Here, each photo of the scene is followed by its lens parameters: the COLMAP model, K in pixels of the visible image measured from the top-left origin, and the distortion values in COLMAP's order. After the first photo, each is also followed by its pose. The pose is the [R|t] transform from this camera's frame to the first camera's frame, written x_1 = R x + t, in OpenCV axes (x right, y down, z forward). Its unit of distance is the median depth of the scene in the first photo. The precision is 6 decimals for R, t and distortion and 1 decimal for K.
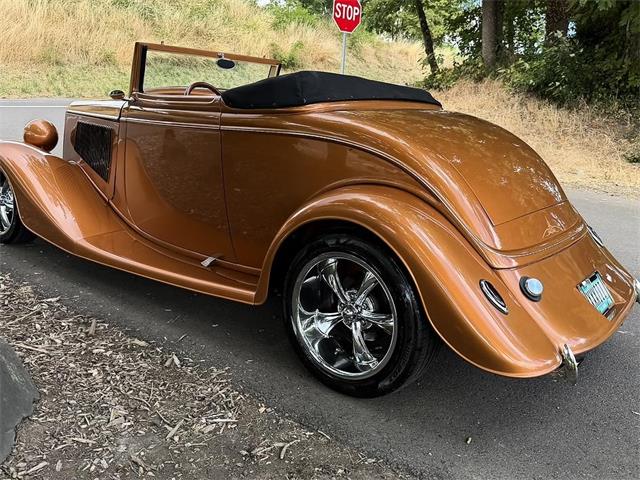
lens RADIAL K [[592.0, 0, 318.4], [0, 592.0, 220.9], [0, 0, 1]] dist [-0.002151, 0.000000]
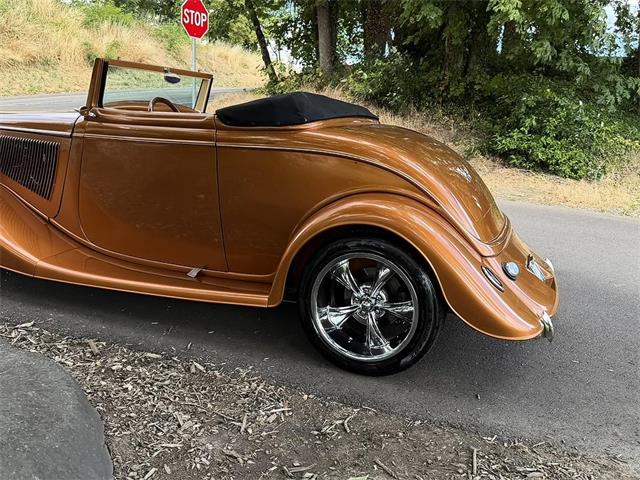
lens RADIAL K [[592.0, 0, 314.8], [0, 592.0, 237.7], [0, 0, 1]] dist [-0.002151, 0.000000]
pose [[0.952857, -0.061046, 0.297214, -0.289545], [0.054444, 0.998052, 0.030450, -0.012341], [-0.298494, -0.012833, 0.954325, -0.055875]]
